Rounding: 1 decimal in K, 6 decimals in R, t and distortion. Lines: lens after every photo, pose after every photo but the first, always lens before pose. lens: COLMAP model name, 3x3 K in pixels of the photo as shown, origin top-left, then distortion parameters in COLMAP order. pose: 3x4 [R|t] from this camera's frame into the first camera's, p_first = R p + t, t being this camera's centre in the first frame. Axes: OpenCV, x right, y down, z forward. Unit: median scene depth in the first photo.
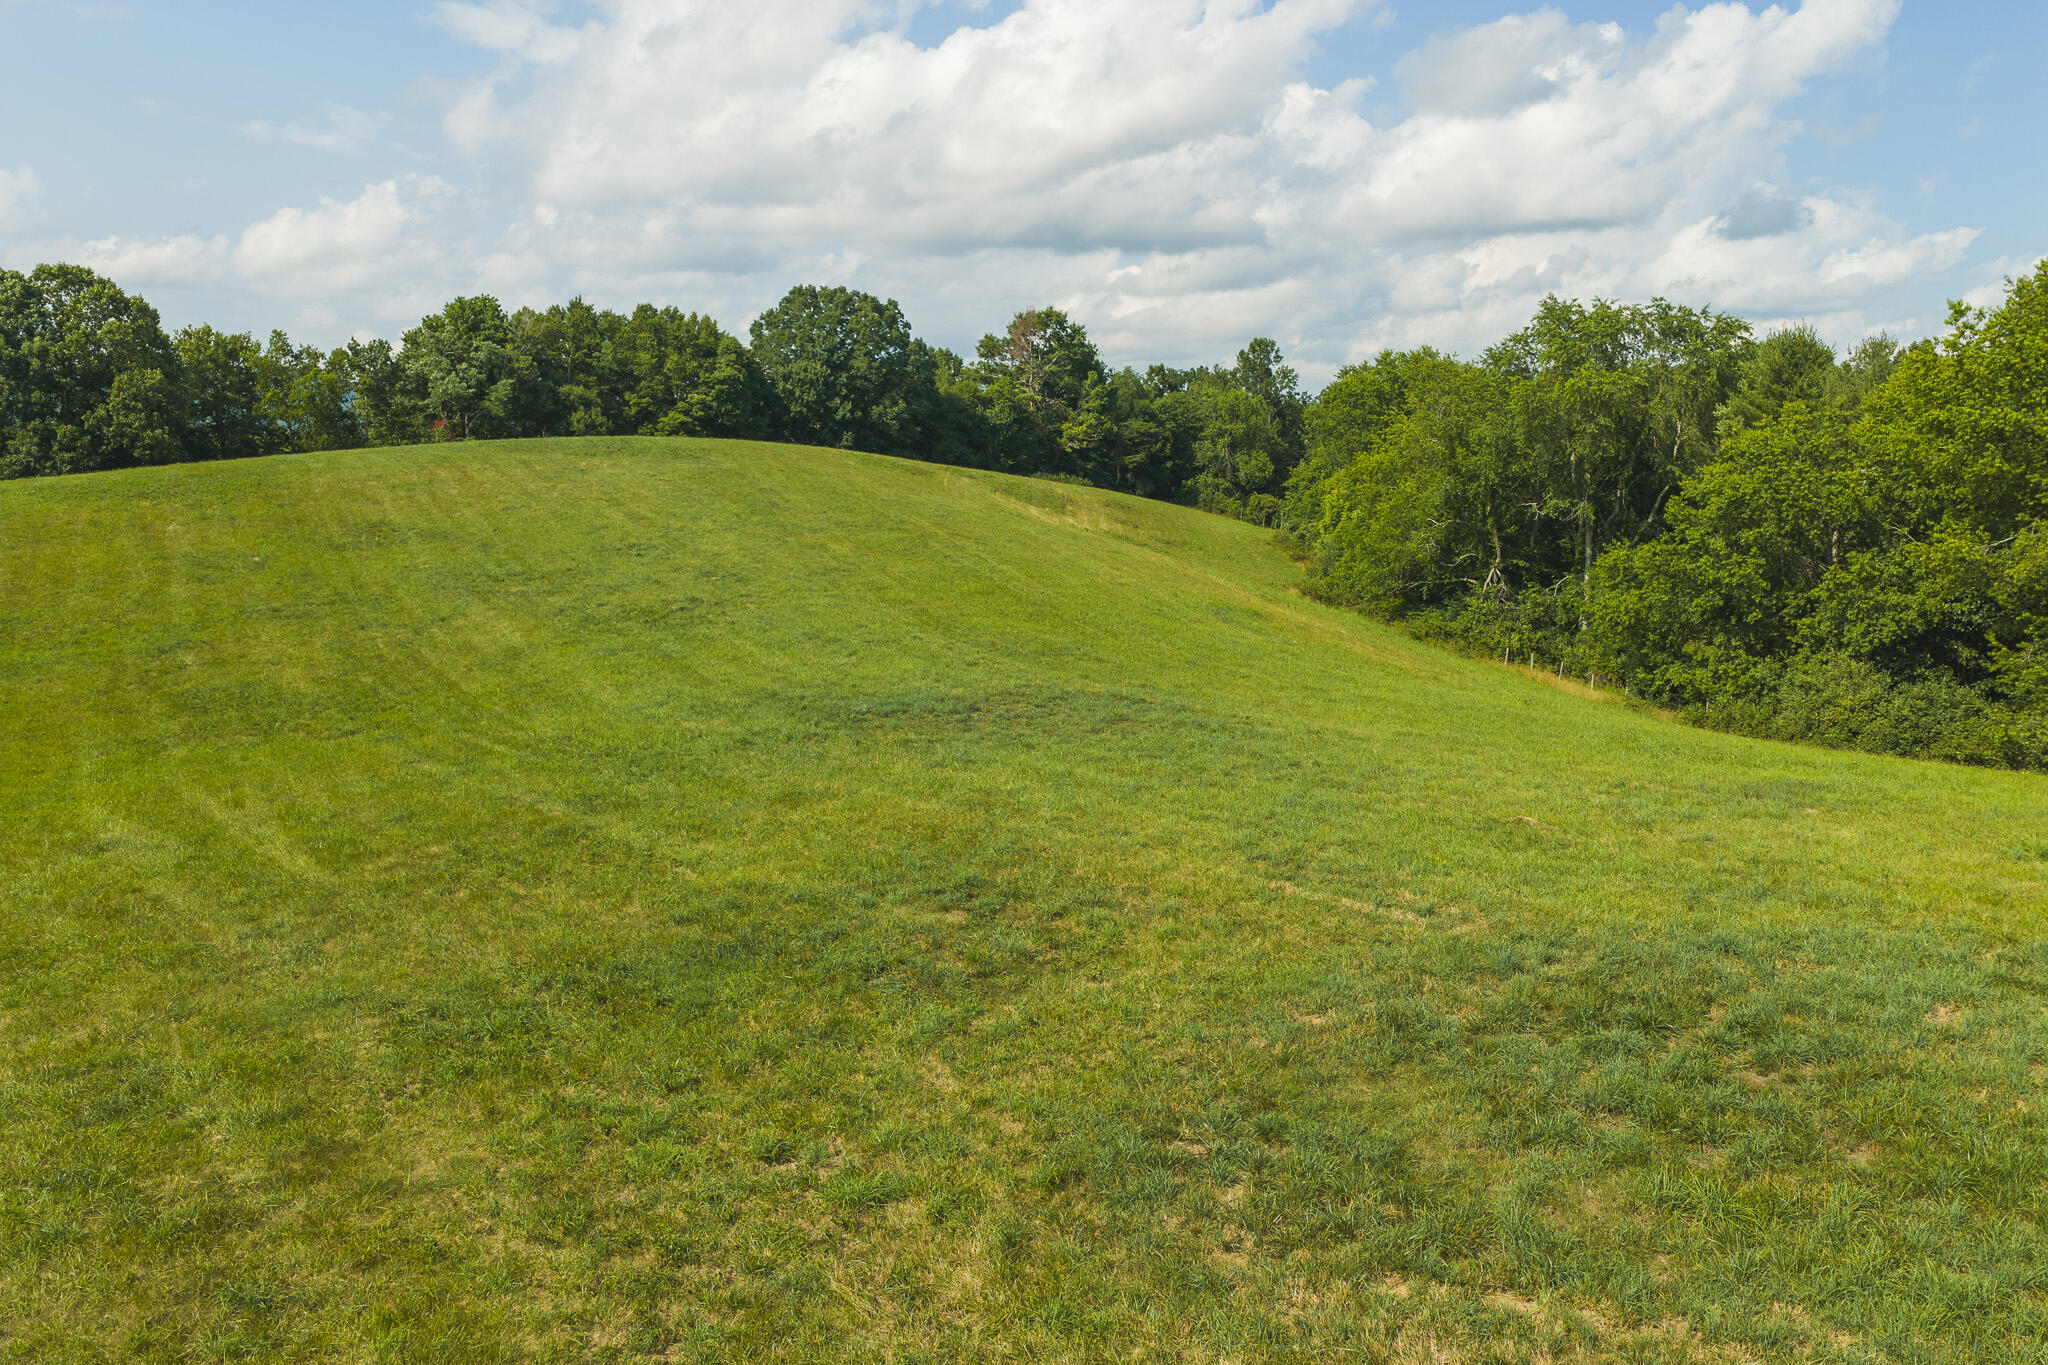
lens RADIAL K [[1684.2, 0, 1025.7], [0, 1684.2, 686.7], [0, 0, 1]] dist [0.015608, -0.014643]
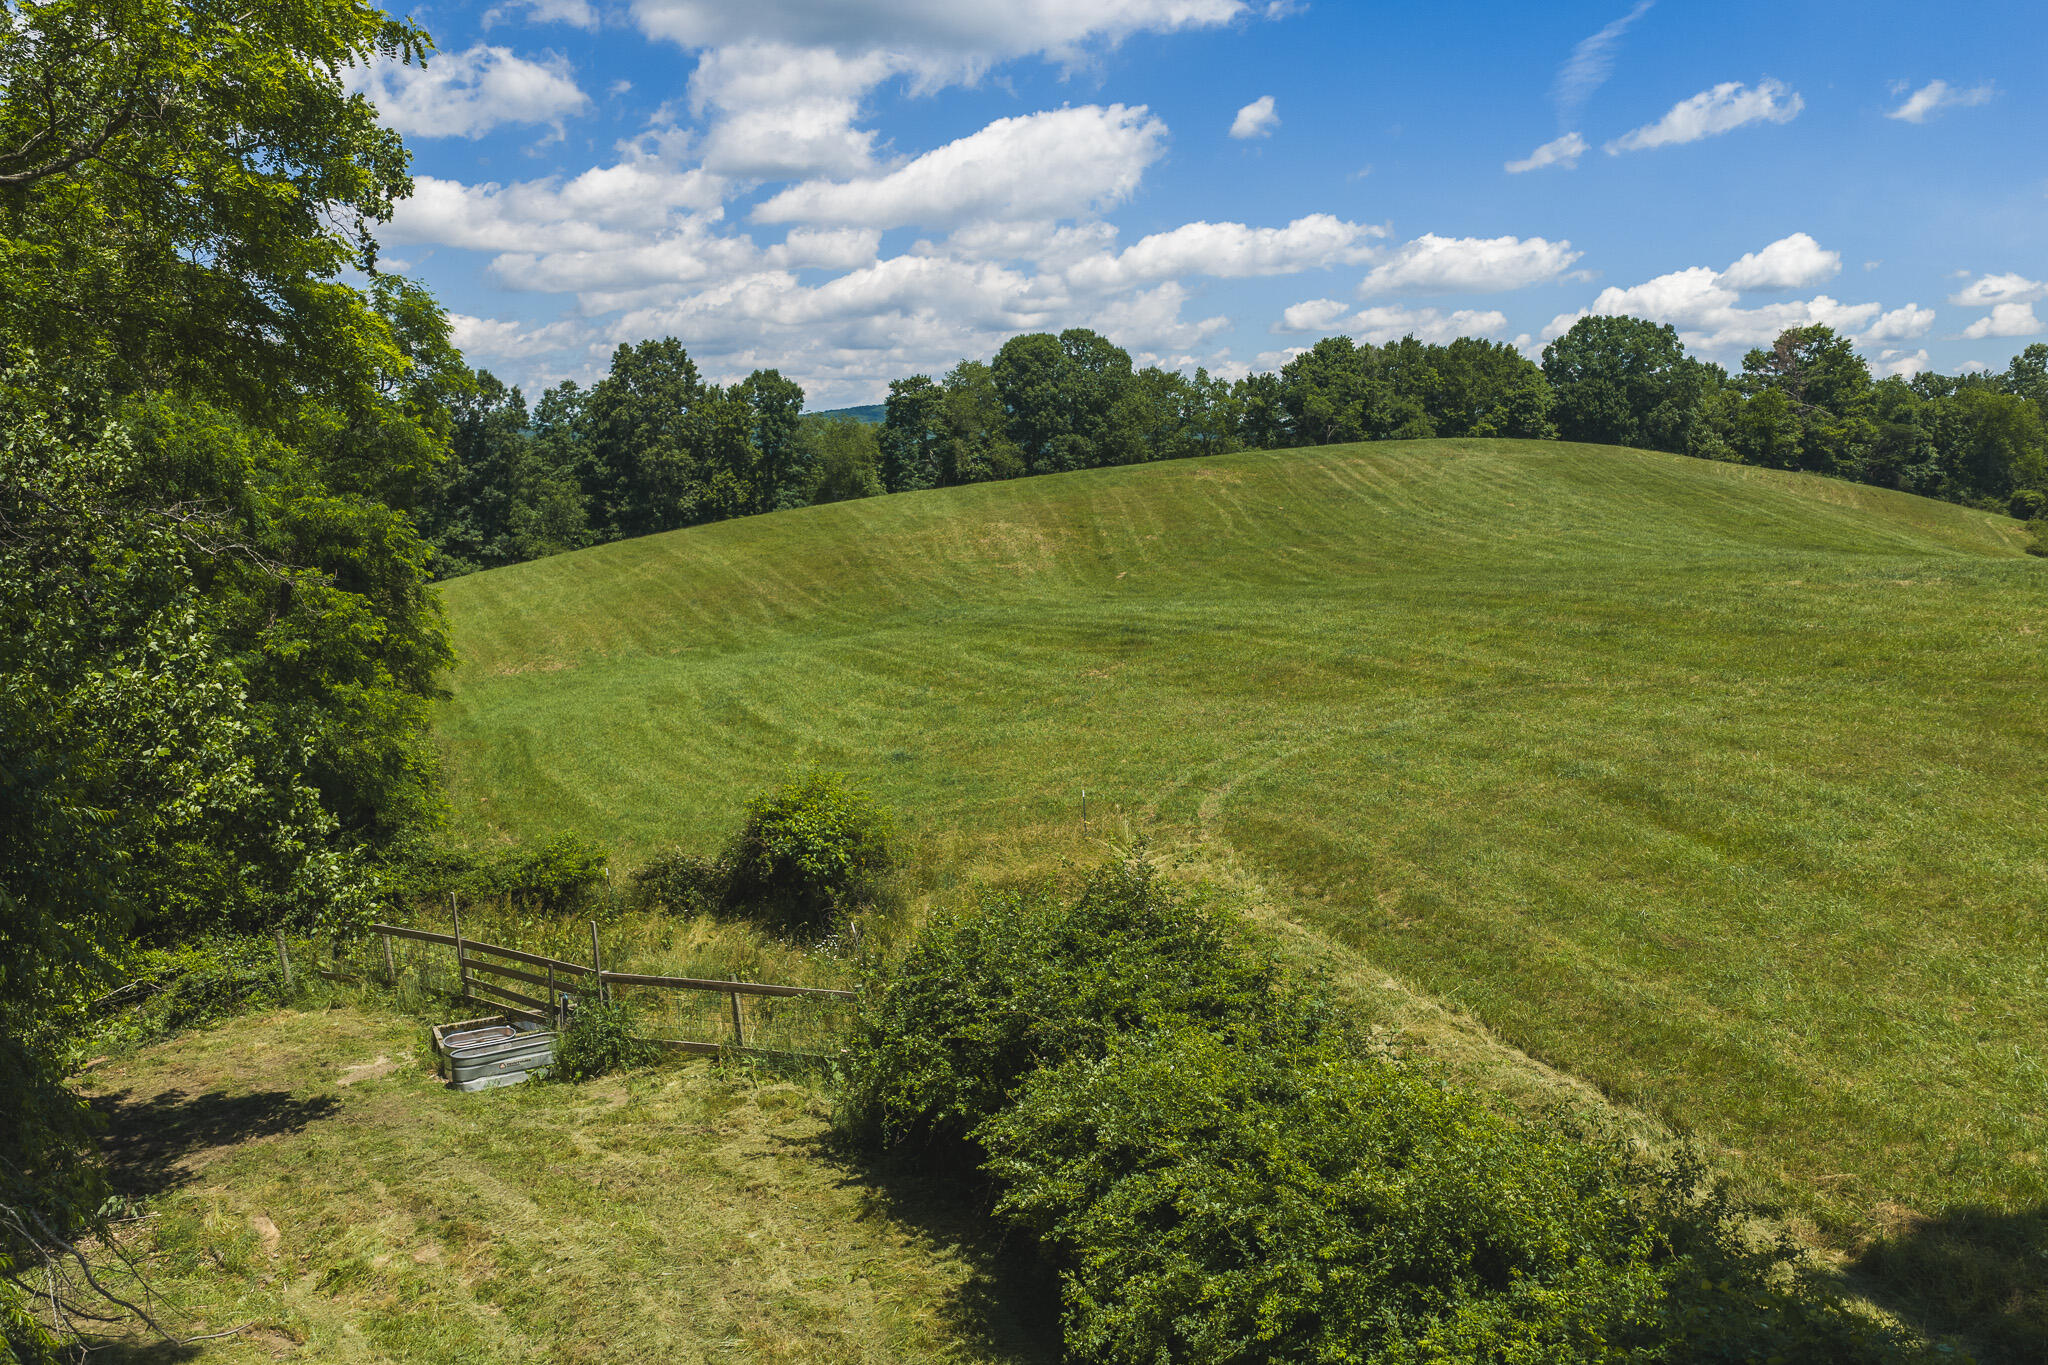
lens RADIAL K [[1684.2, 0, 1020.9], [0, 1684.2, 684.4], [0, 0, 1]] dist [0.015608, -0.014643]
pose [[0.915120, 0.043620, -0.400814, -0.009921], [-0.049163, 0.998784, -0.003551, 0.048464], [0.400172, 0.022955, 0.916152, -0.257245]]
